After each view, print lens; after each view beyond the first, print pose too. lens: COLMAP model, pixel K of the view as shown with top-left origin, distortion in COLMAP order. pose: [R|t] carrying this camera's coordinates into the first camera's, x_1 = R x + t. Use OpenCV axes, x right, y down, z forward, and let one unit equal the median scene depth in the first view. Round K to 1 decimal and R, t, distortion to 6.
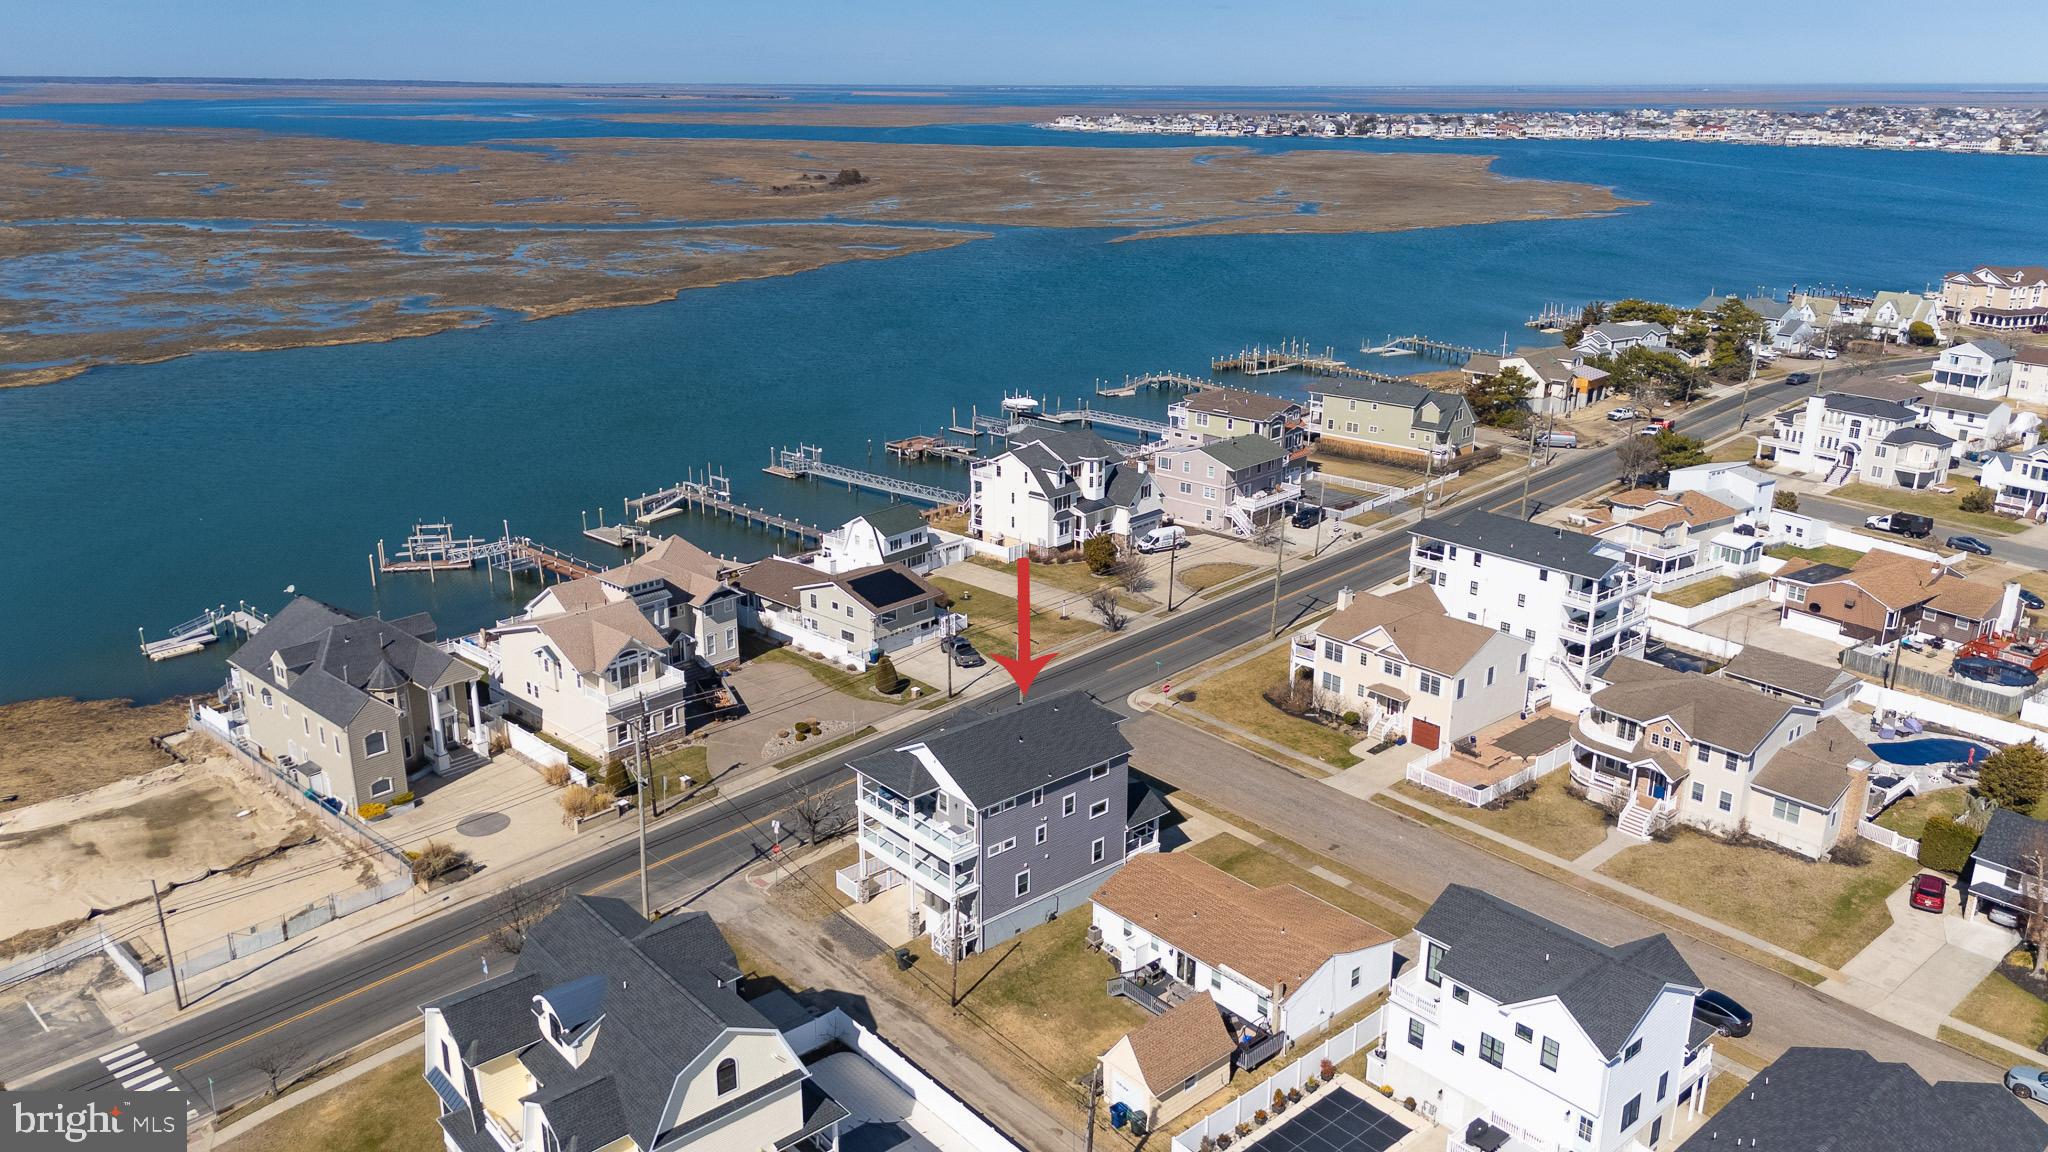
lens RADIAL K [[1497.5, 0, 1024.0], [0, 1497.5, 576.0], [0, 0, 1]] dist [0.097042, -0.113595]
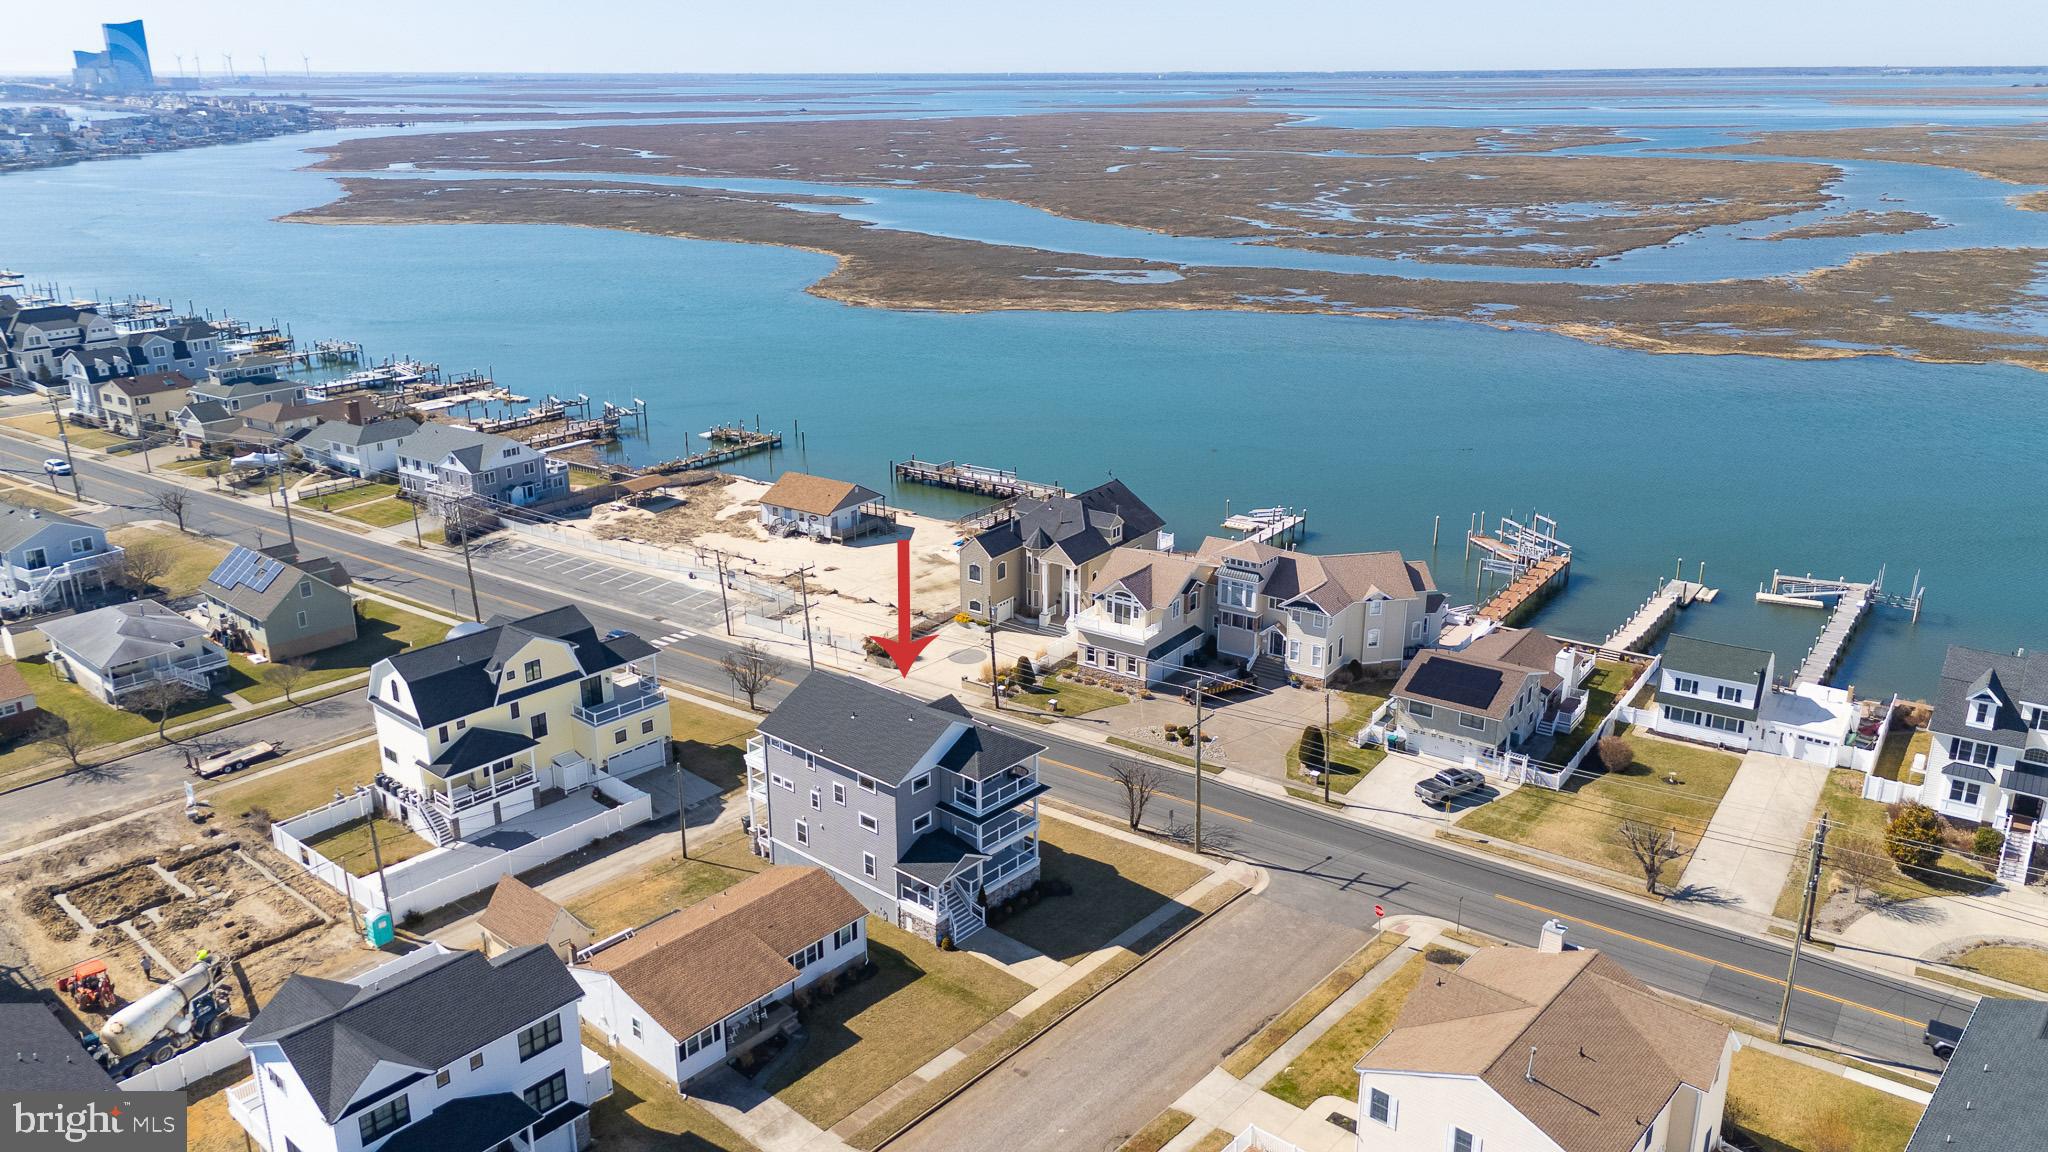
lens RADIAL K [[1497.5, 0, 1024.0], [0, 1497.5, 576.0], [0, 0, 1]] dist [0.097042, -0.113595]
pose [[0.135978, 0.308986, -0.941296, 0.509673], [-0.304542, 0.917153, 0.257068, -0.149038], [0.942743, 0.251709, 0.218812, 0.461776]]
